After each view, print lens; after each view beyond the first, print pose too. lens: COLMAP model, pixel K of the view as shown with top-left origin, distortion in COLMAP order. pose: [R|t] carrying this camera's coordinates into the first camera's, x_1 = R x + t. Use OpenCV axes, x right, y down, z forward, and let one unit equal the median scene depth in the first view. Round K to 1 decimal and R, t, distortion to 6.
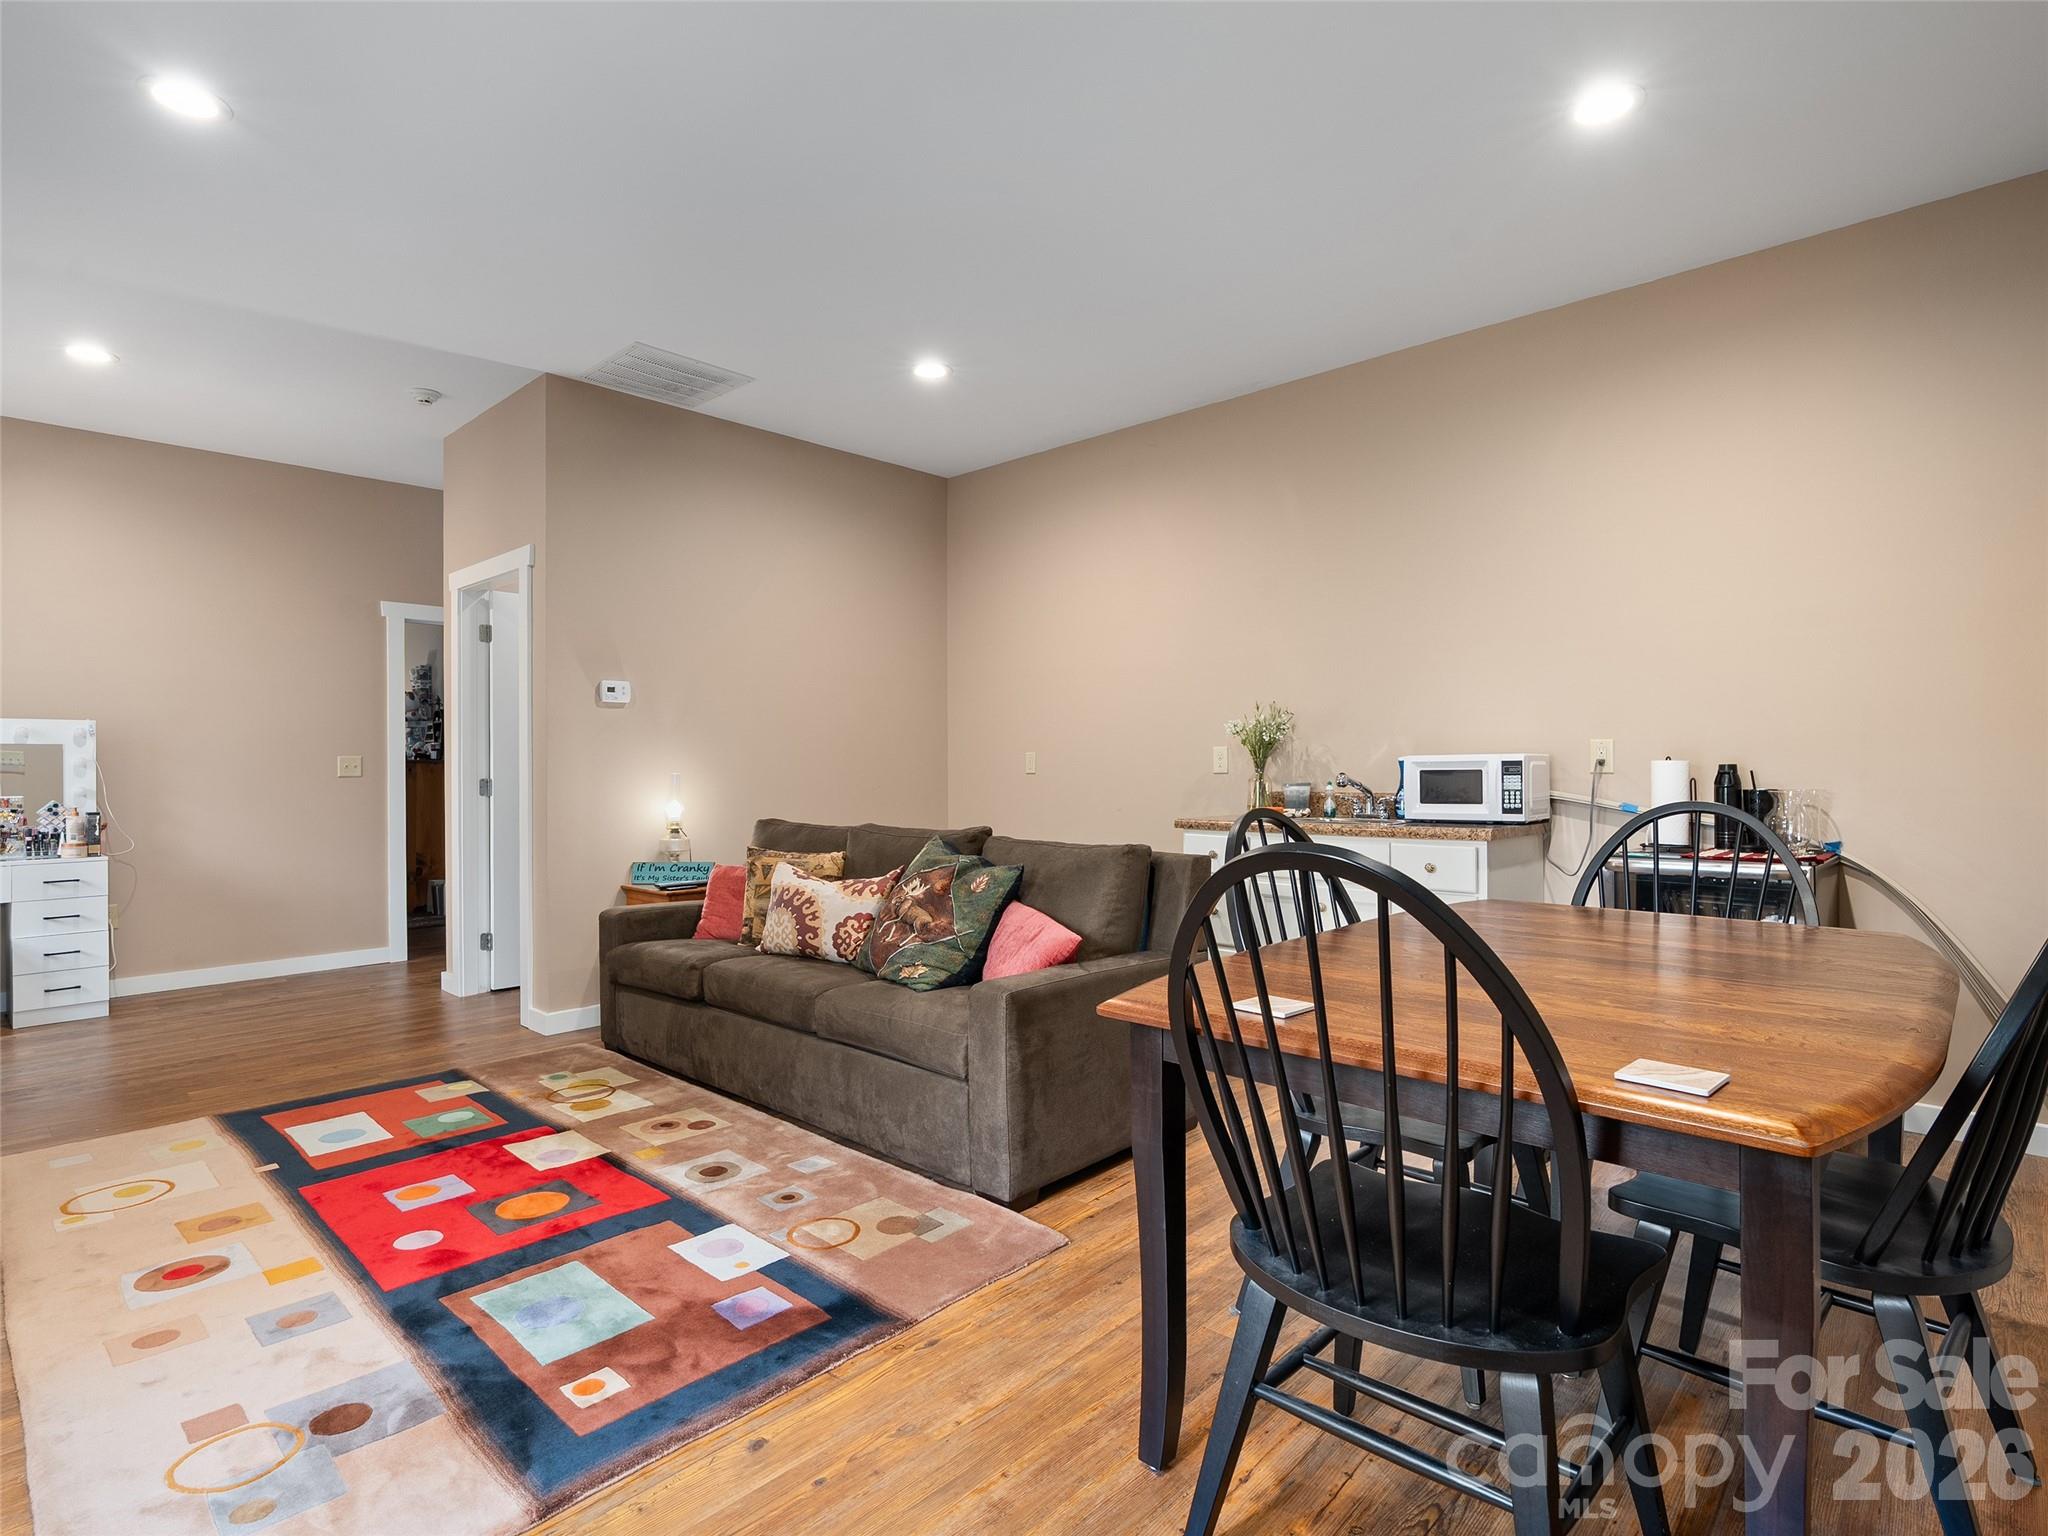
lens RADIAL K [[1037.0, 0, 1020.6], [0, 1037.0, 770.9], [0, 0, 1]] dist [-0.009845, 0.003956]
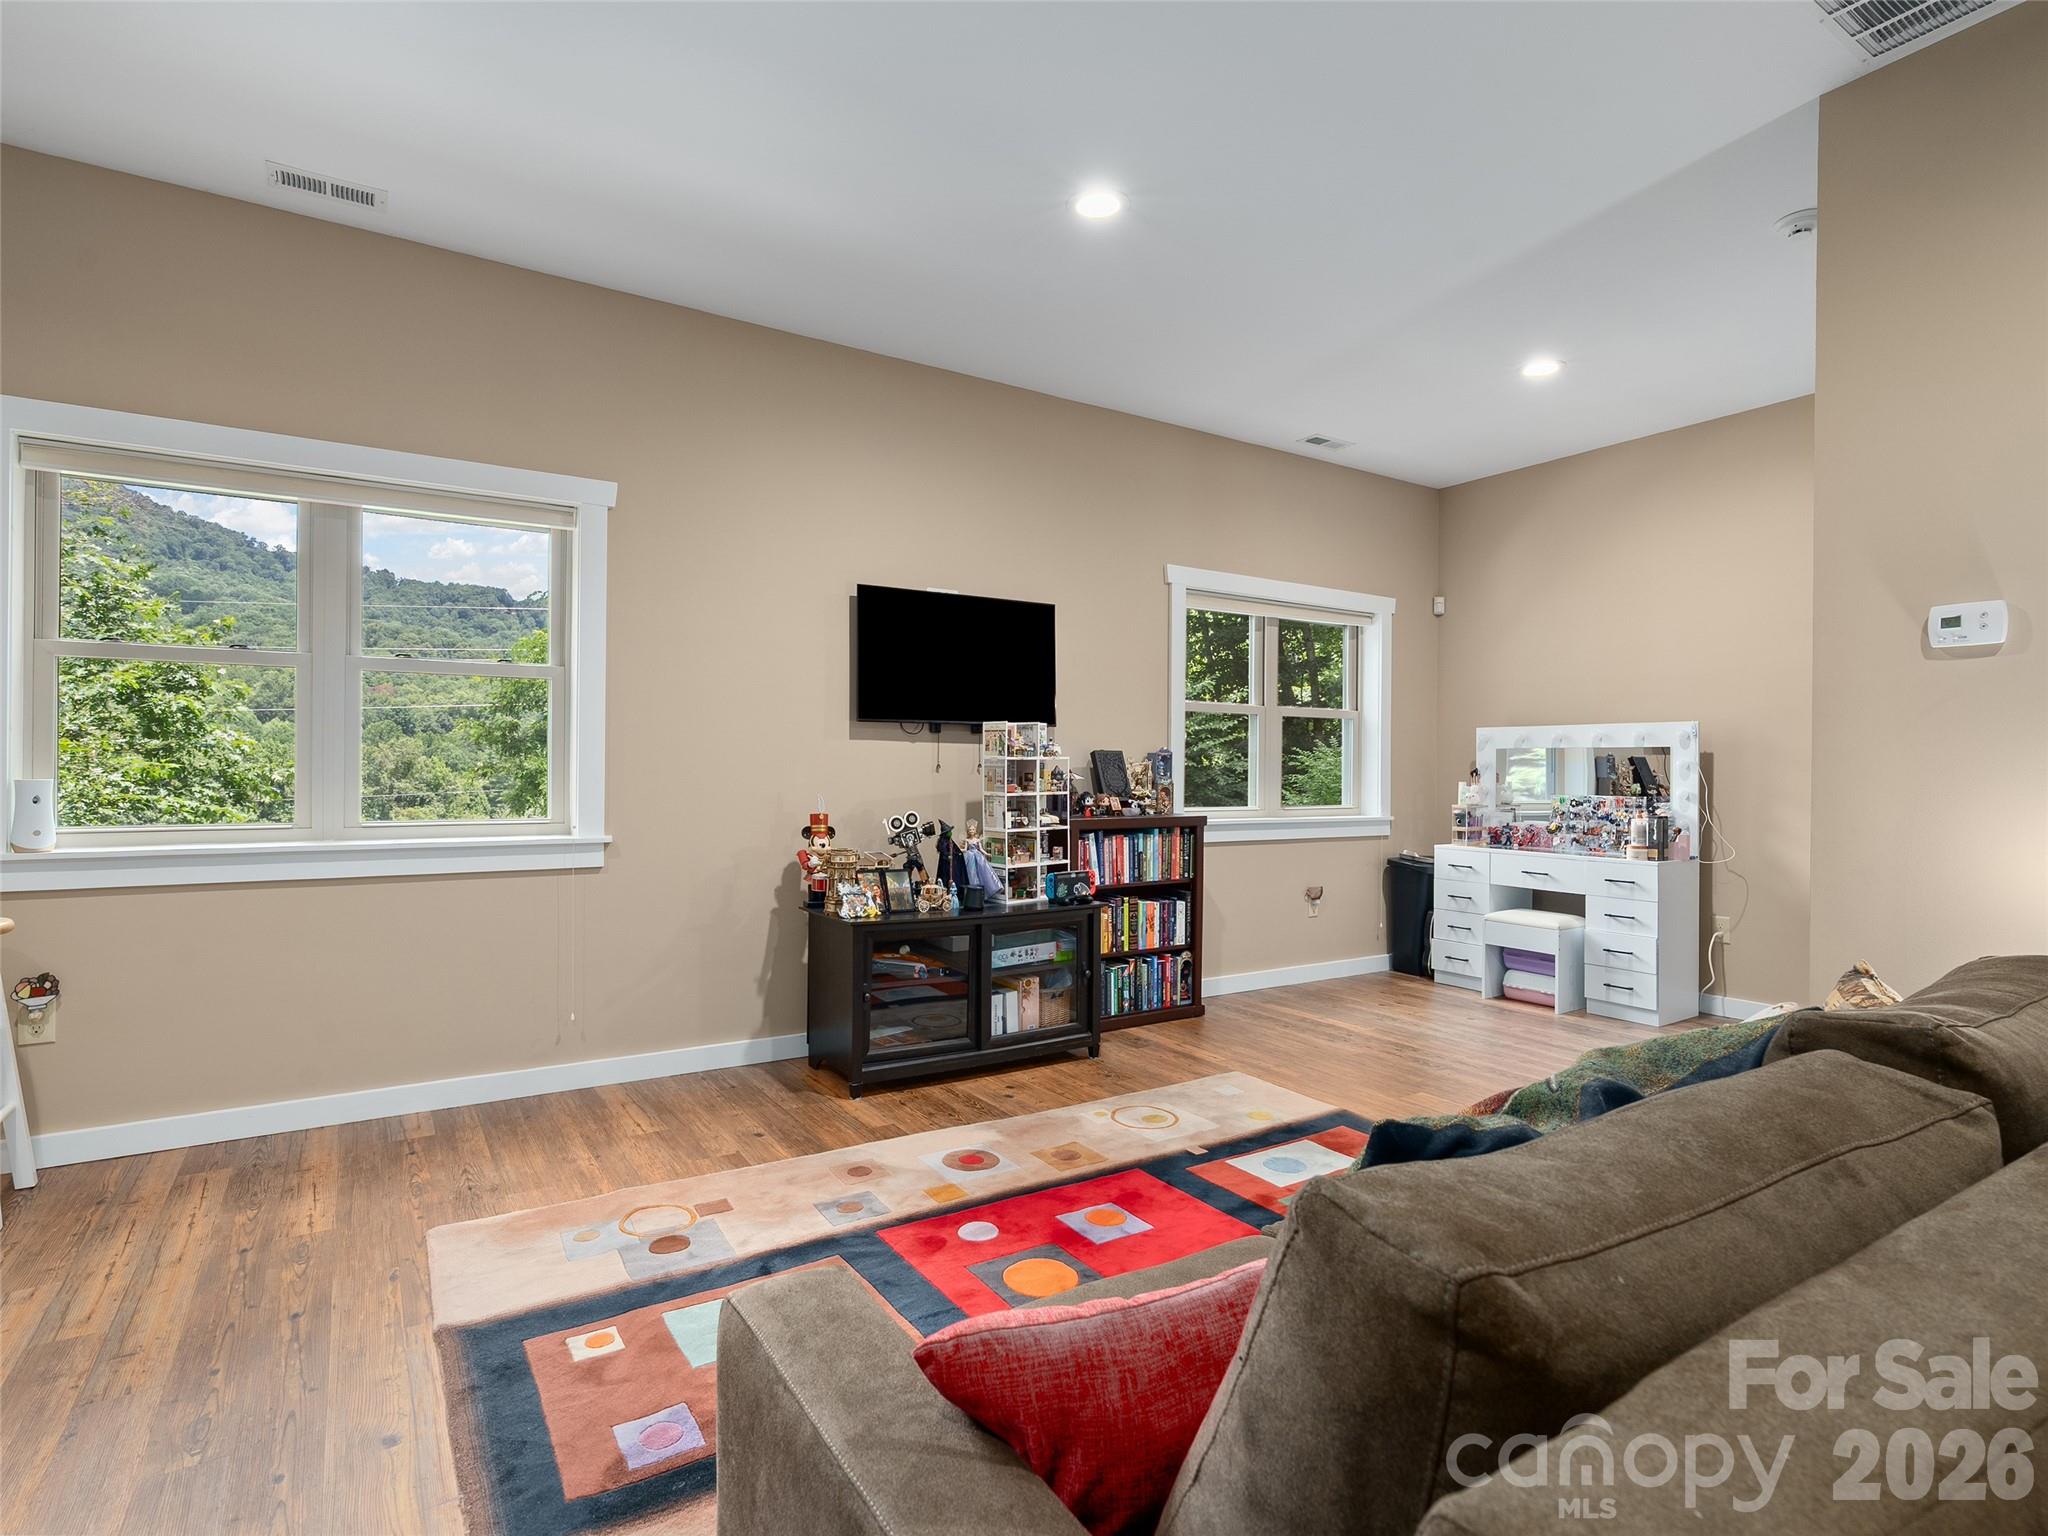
lens RADIAL K [[1037.0, 0, 1015.2], [0, 1037.0, 762.2], [0, 0, 1]] dist [-0.009845, 0.003956]
pose [[-0.249812, -0.001757, -0.968293, 0.317582], [-0.010572, 0.999944, 0.000913, -0.008052], [0.968237, 0.010465, -0.249816, 1.028963]]
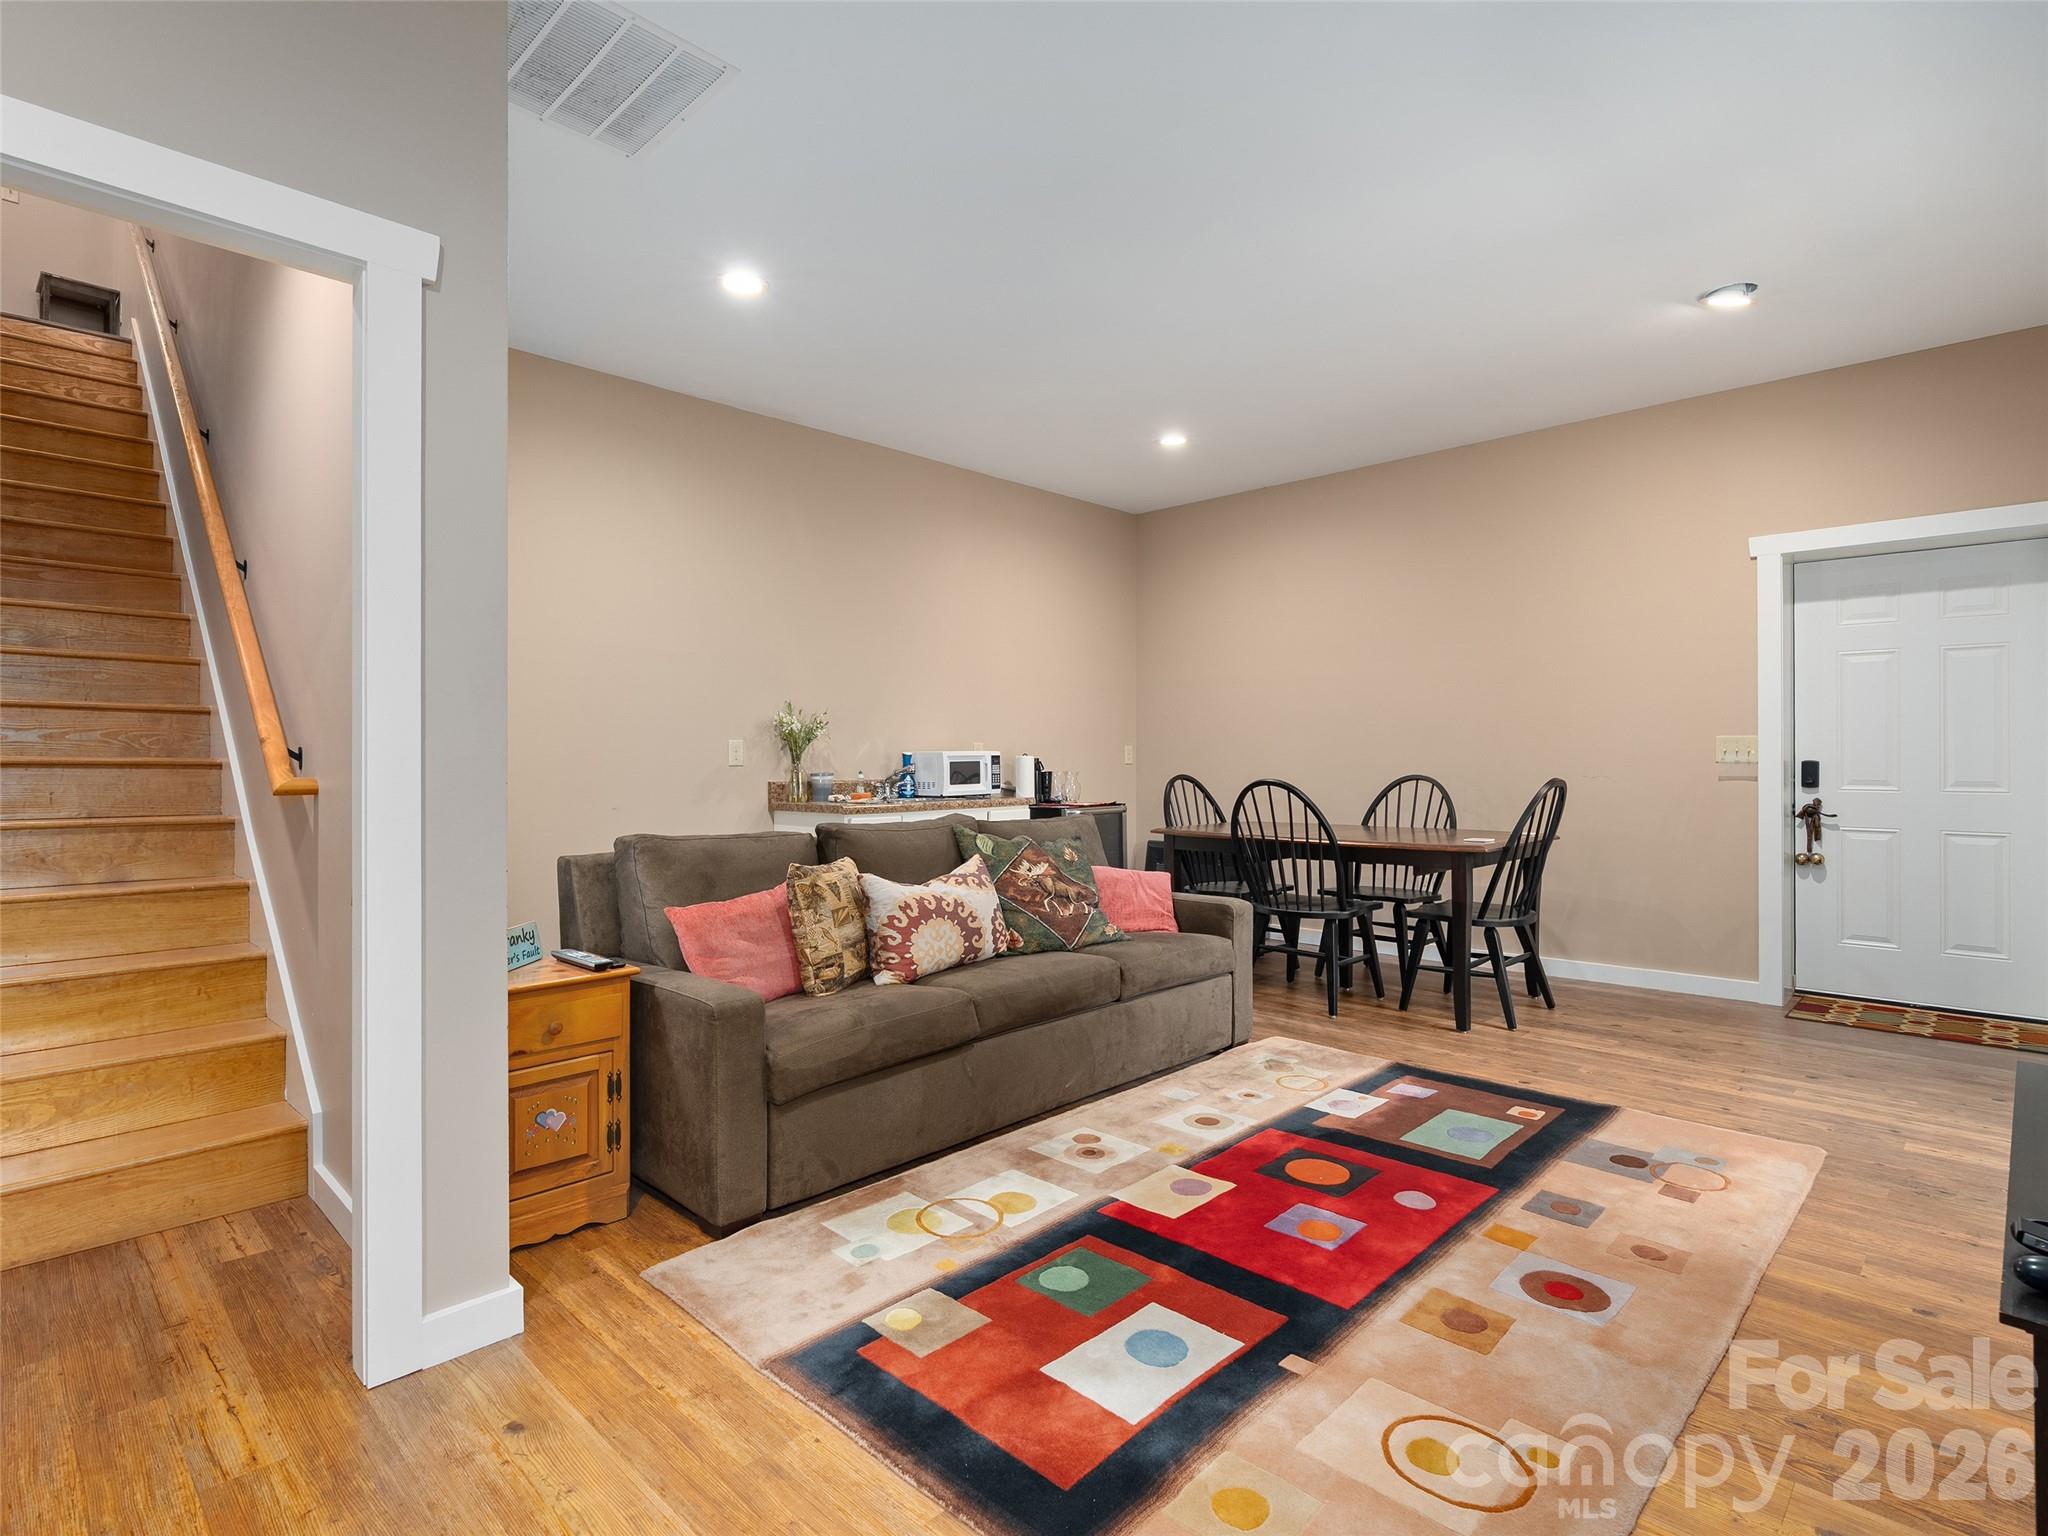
lens RADIAL K [[1037.0, 0, 1018.4], [0, 1037.0, 763.9], [0, 0, 1]] dist [-0.009845, 0.003956]
pose [[0.020005, 0.001493, 0.999799, -1.318949], [0.005799, 0.999982, -0.001609, 0.006430], [-0.999783, 0.005830, 0.019996, 1.105673]]
